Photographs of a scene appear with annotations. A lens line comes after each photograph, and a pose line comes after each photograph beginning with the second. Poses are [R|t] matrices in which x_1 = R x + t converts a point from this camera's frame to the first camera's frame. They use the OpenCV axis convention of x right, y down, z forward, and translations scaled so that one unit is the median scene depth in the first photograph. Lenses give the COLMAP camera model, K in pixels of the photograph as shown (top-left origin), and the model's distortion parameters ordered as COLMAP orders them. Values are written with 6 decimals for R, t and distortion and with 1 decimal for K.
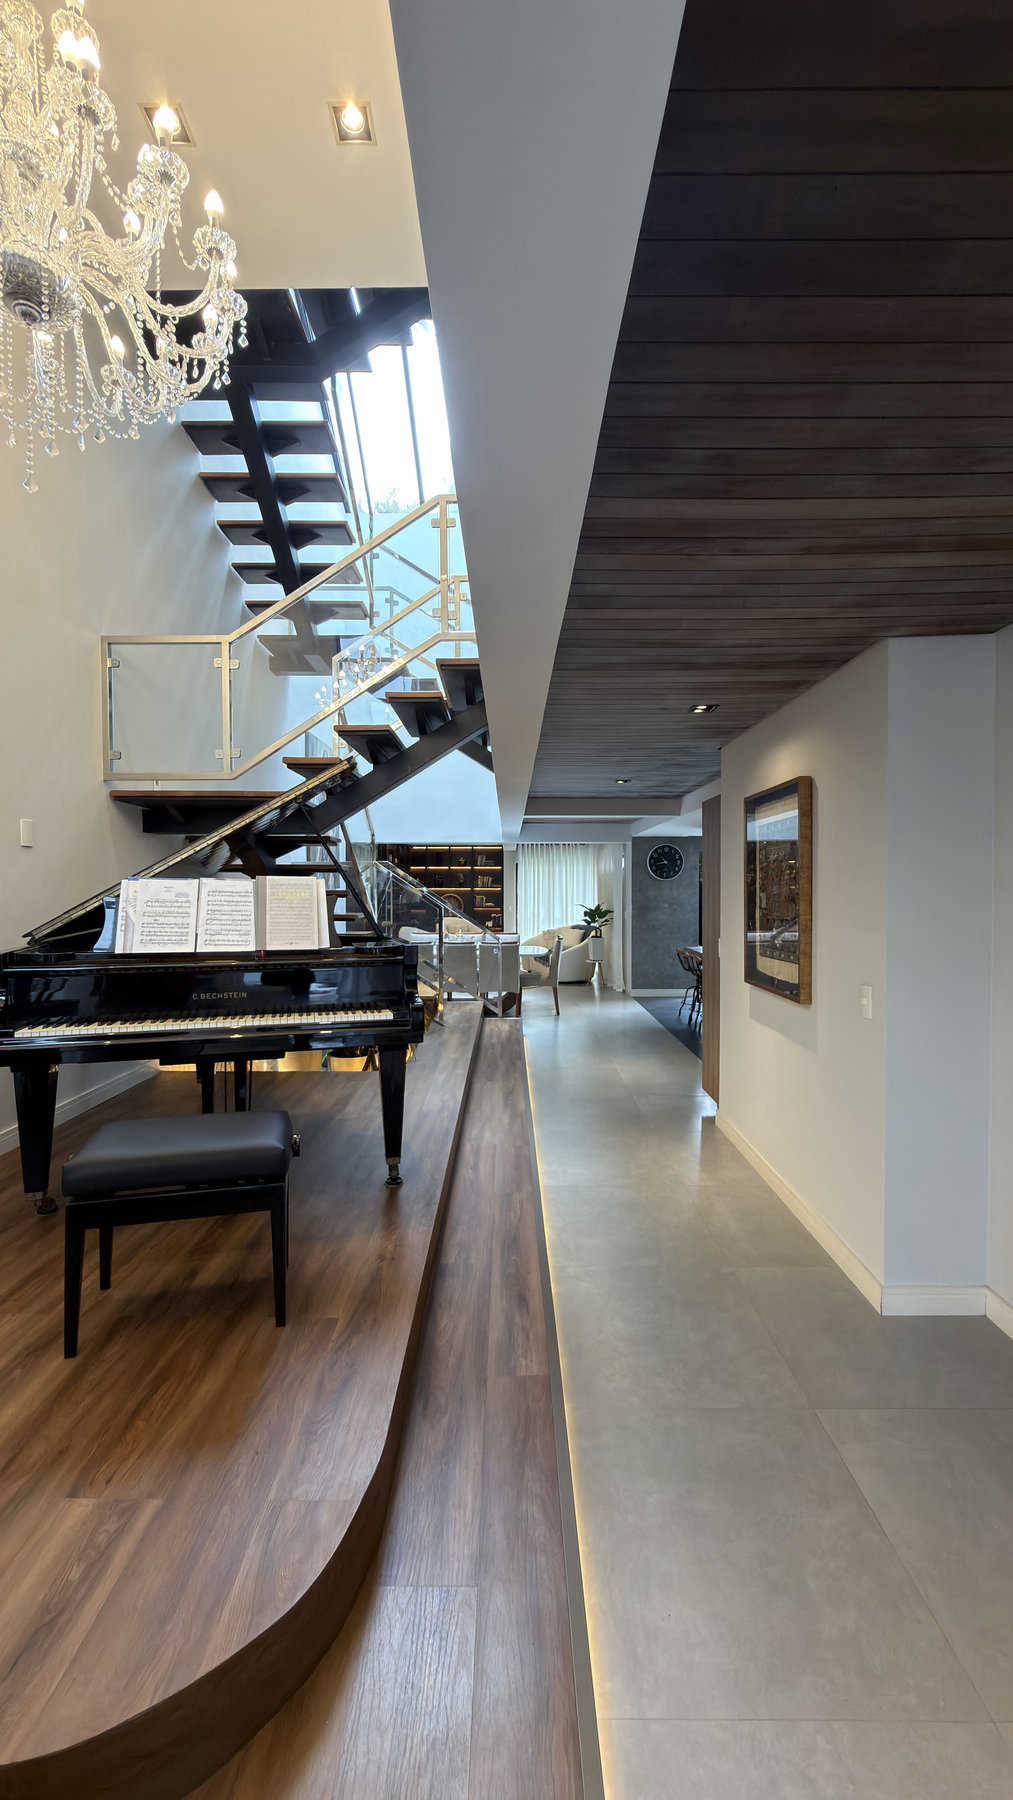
lens RADIAL K [[713.0, 0, 507.7], [0, 713.0, 898.3], [0, 0, 1]] dist [0.000182, -0.000560]
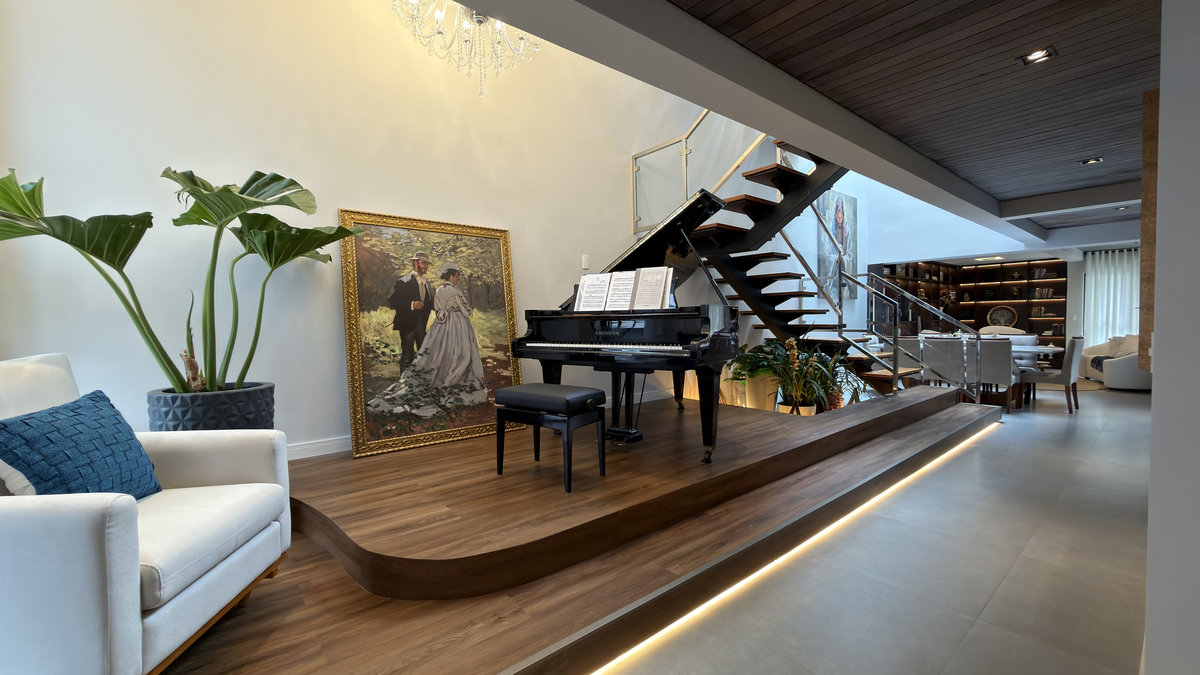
lens RADIAL K [[475.3, 0, 597.4], [0, 475.3, 337.2], [0, 0, 1]] dist [0.000182, -0.000560]
pose [[0.637038, 0.019262, -0.770591, 0.510543], [0.003997, 0.999592, 0.028290, 0.108363], [0.770822, -0.021102, 0.636701, 0.189290]]
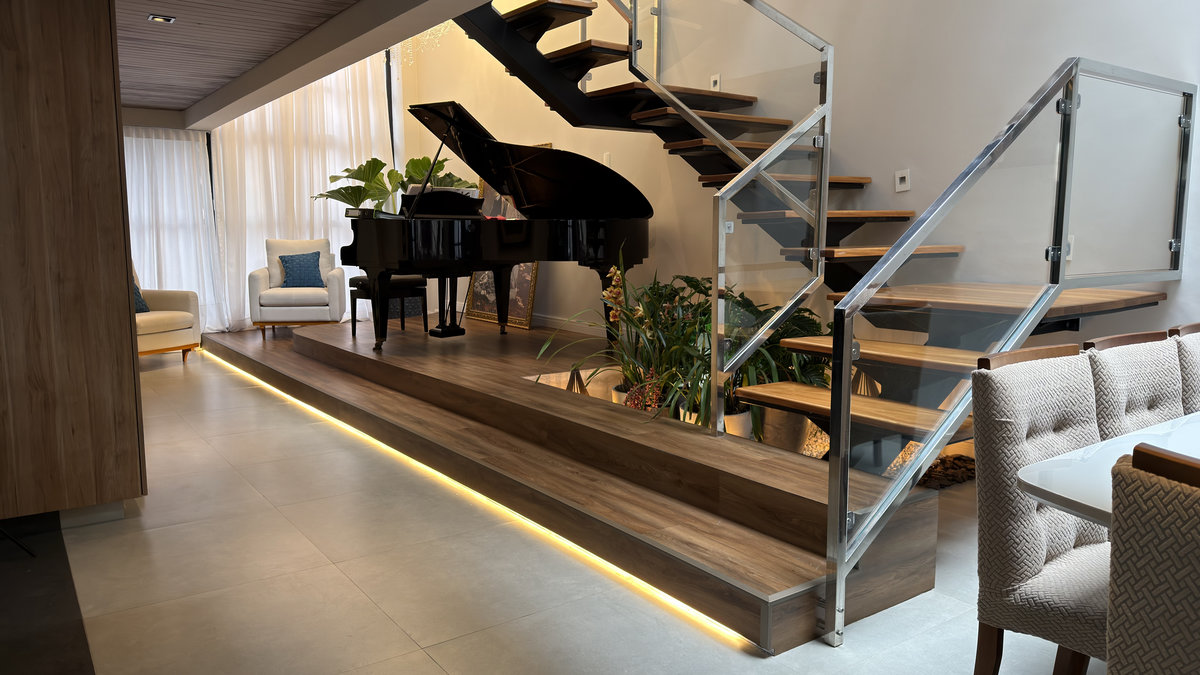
lens RADIAL K [[838.6, 0, 599.1], [0, 838.6, 337.9], [0, 0, 1]] dist [0.013729, -0.001710]
pose [[-0.810361, 0.073236, -0.581337, 0.768502], [-0.003780, 0.991484, 0.130175, 0.079401], [0.585919, 0.107686, -0.803183, 3.433245]]
